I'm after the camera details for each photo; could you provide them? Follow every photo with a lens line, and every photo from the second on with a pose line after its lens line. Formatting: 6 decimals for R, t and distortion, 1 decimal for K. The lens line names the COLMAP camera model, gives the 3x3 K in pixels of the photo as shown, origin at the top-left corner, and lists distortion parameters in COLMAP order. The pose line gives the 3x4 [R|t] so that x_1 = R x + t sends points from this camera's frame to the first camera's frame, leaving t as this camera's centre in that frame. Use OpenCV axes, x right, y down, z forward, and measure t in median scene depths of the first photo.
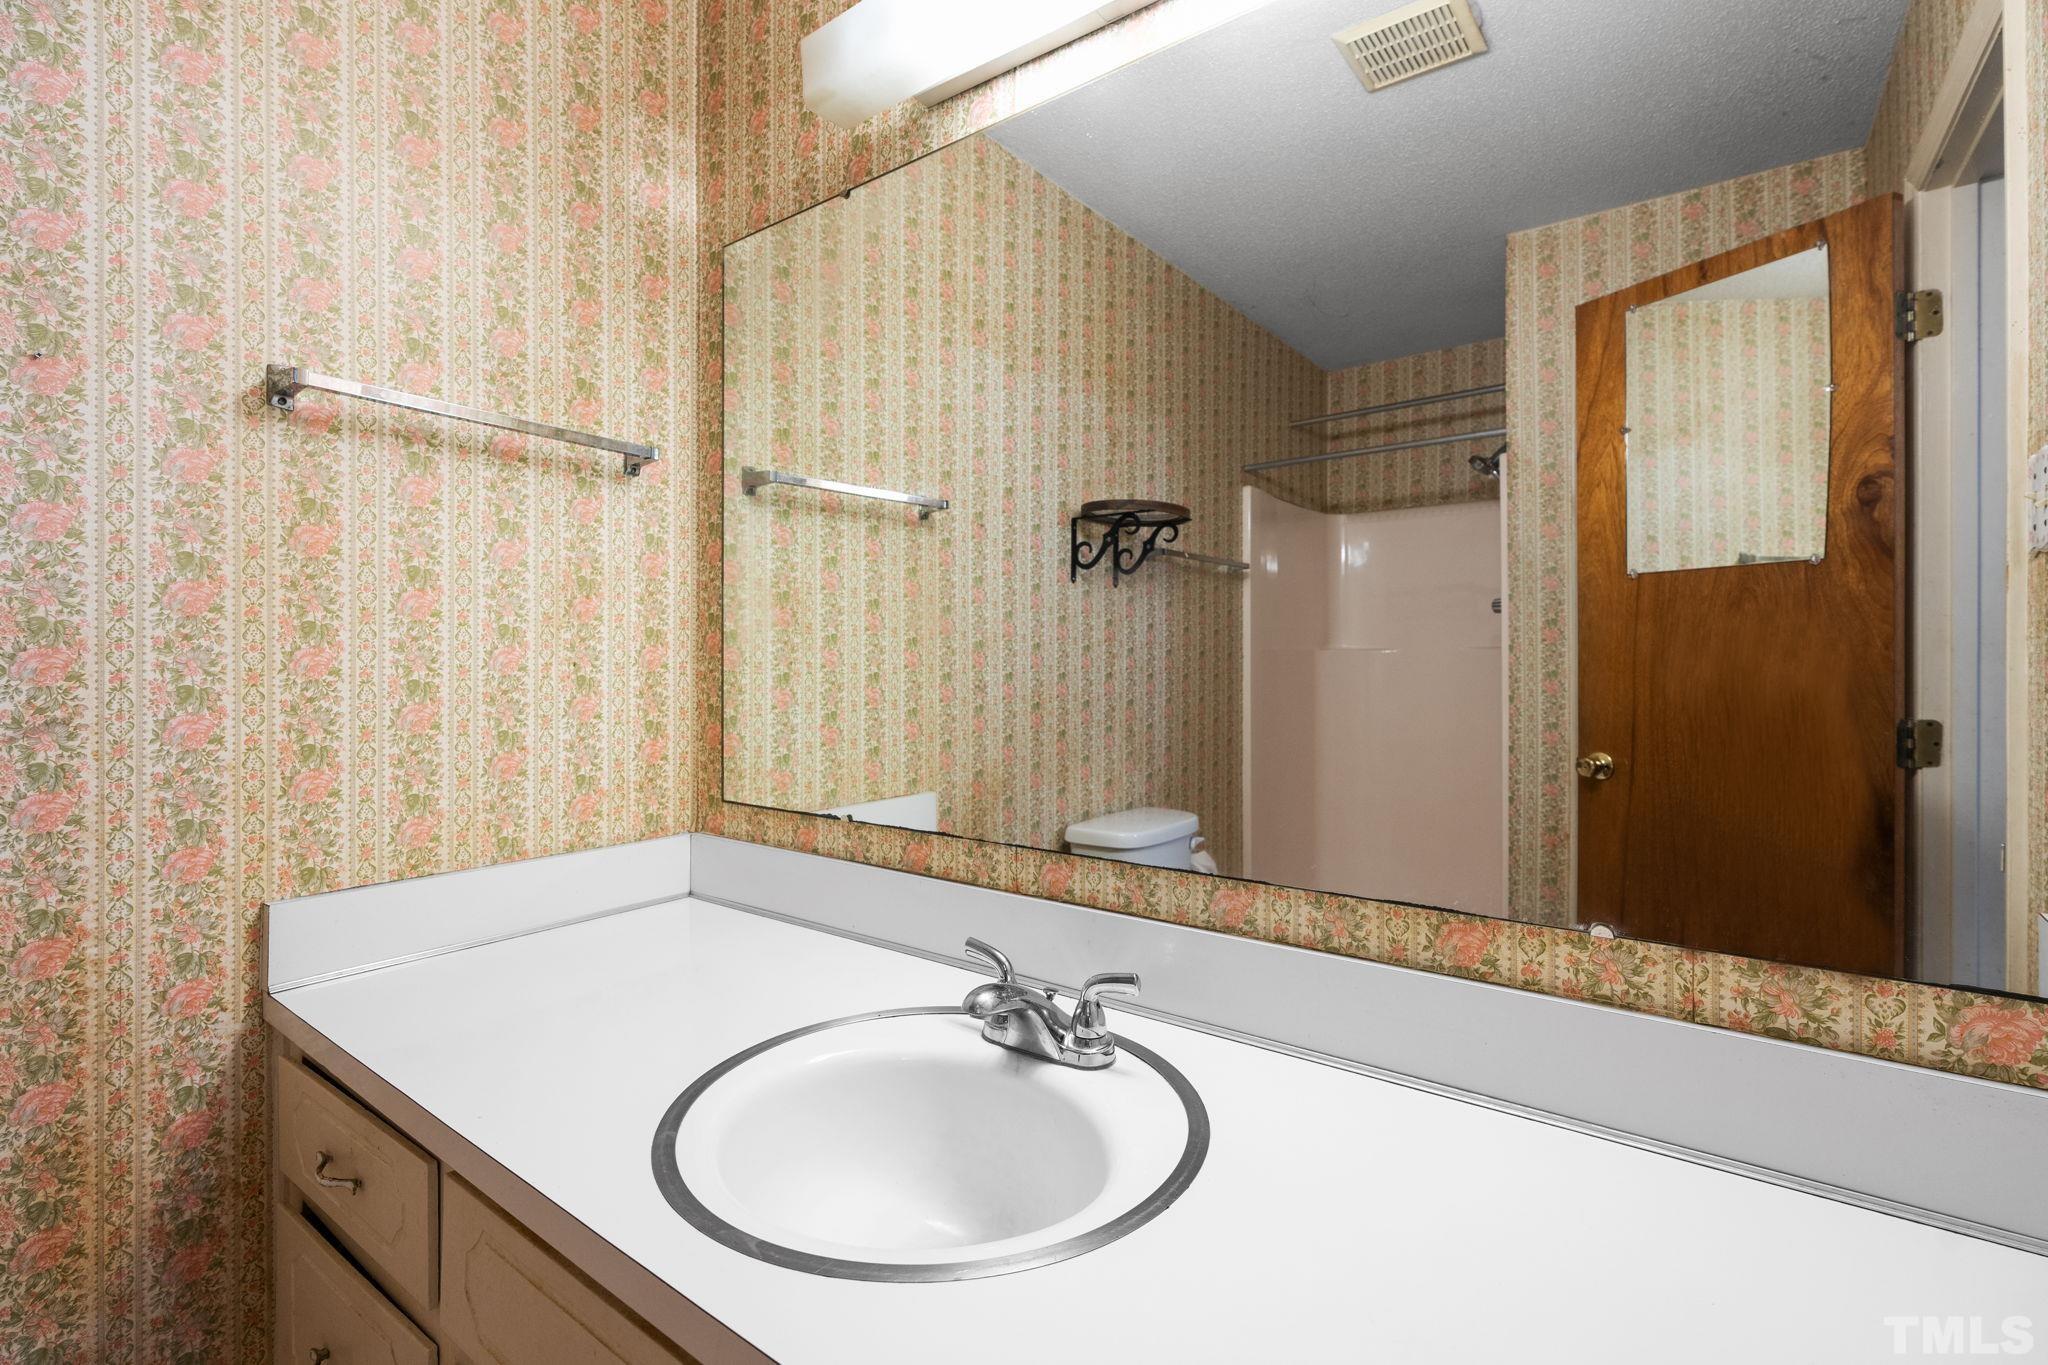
lens RADIAL K [[914.0, 0, 1024.6], [0, 914.0, 675.1], [0, 0, 1]] dist [-0.013988, 0.004567]
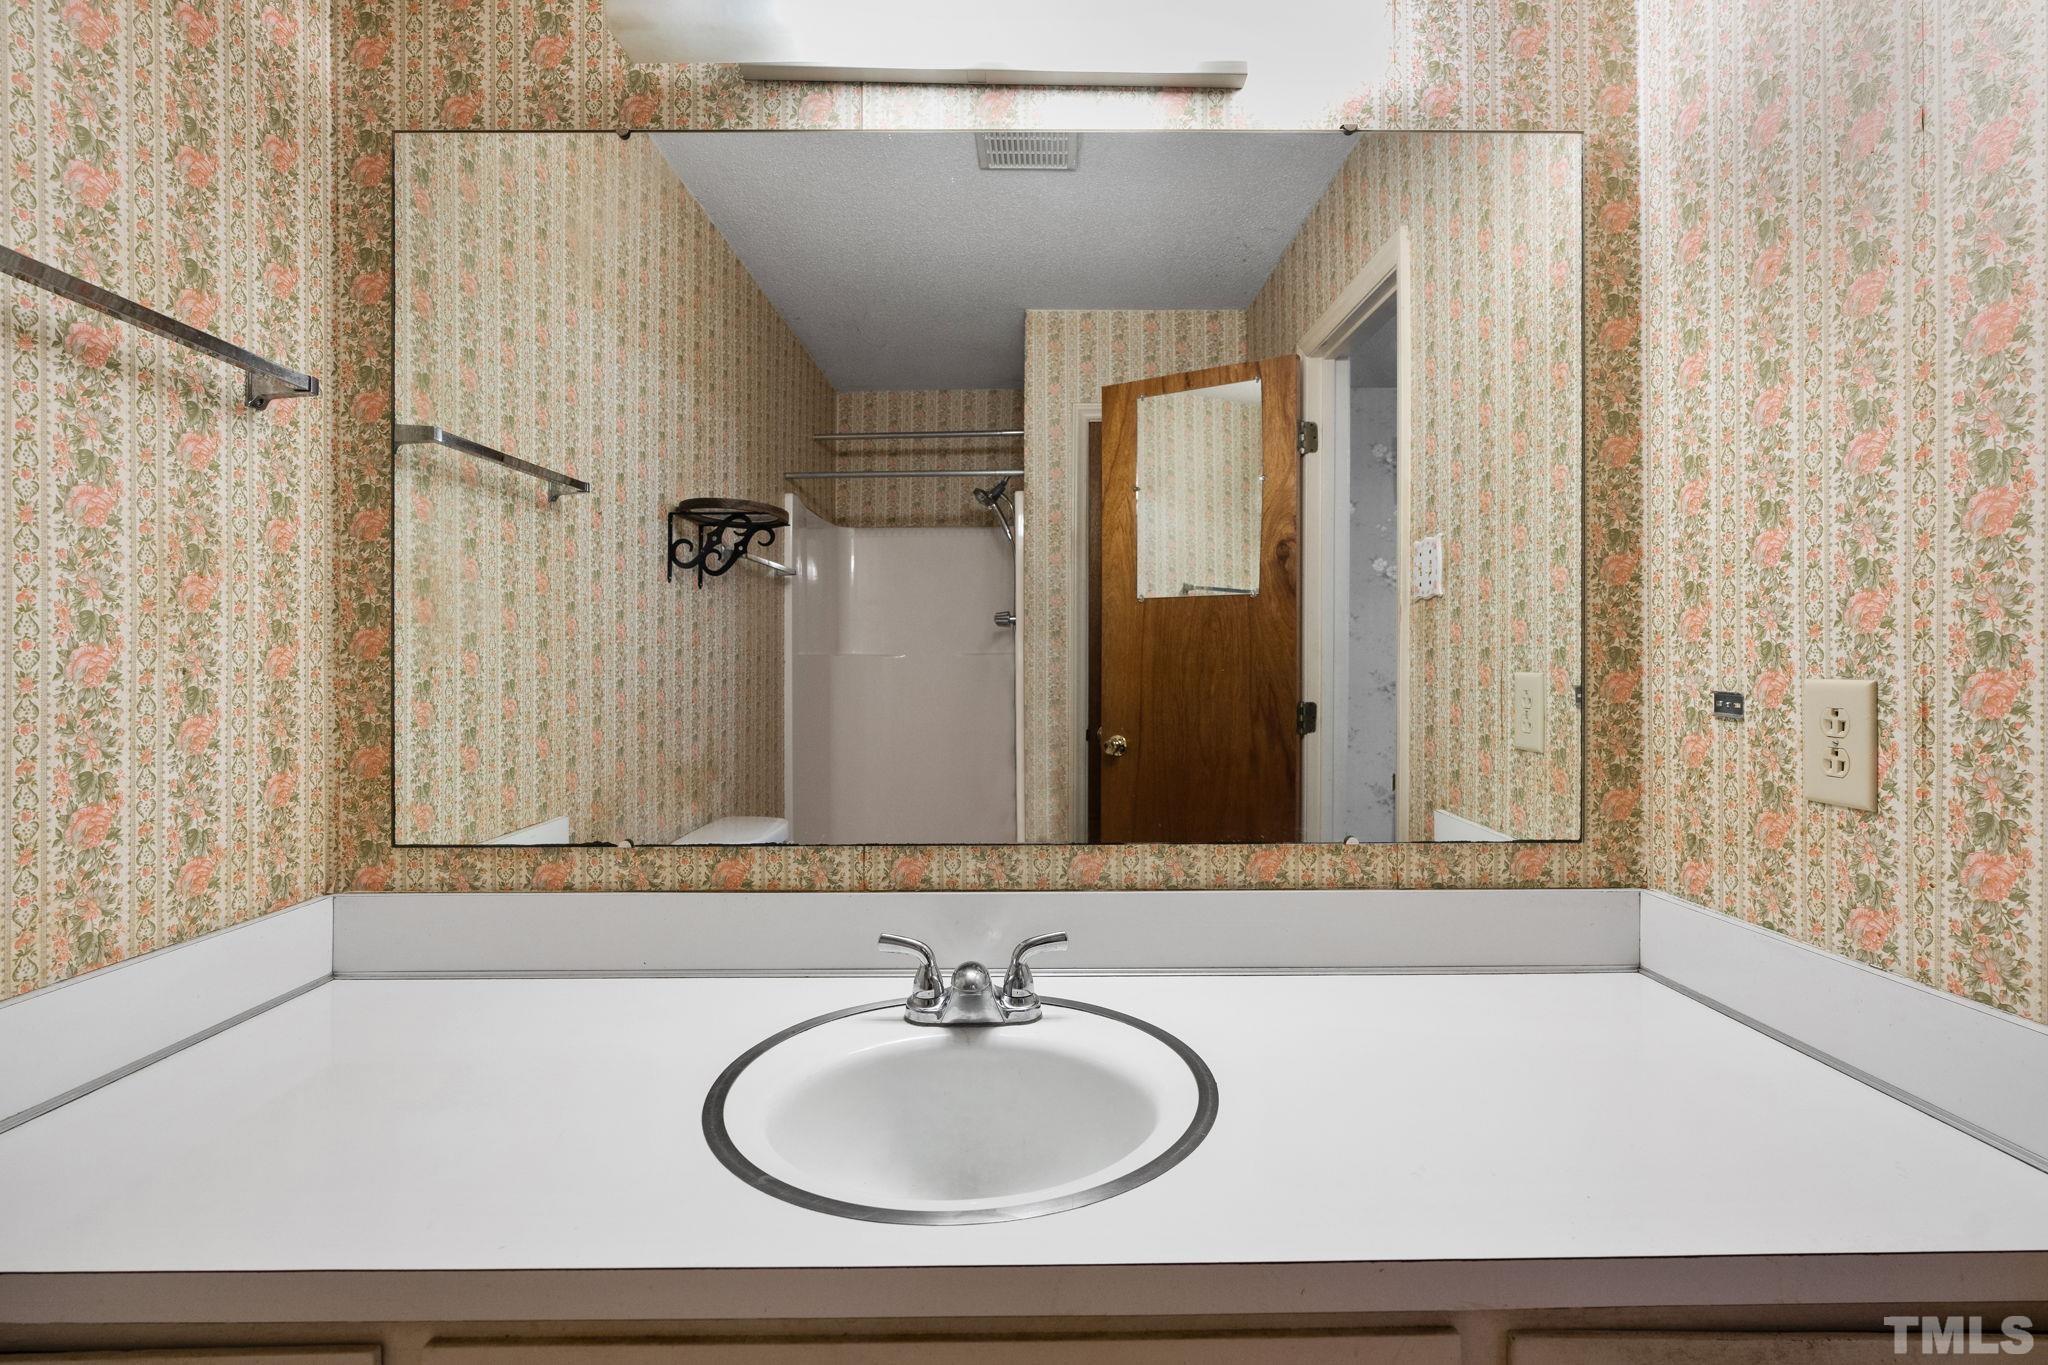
lens RADIAL K [[926.5, 0, 1023.5], [0, 926.5, 685.5], [0, 0, 1]] dist [-0.010264, 0.003745]
pose [[0.795880, -0.015255, 0.605262, -0.382904], [0.011998, 0.999884, 0.009425, 0.000216], [-0.605335, -0.000239, 0.795970, 0.051208]]
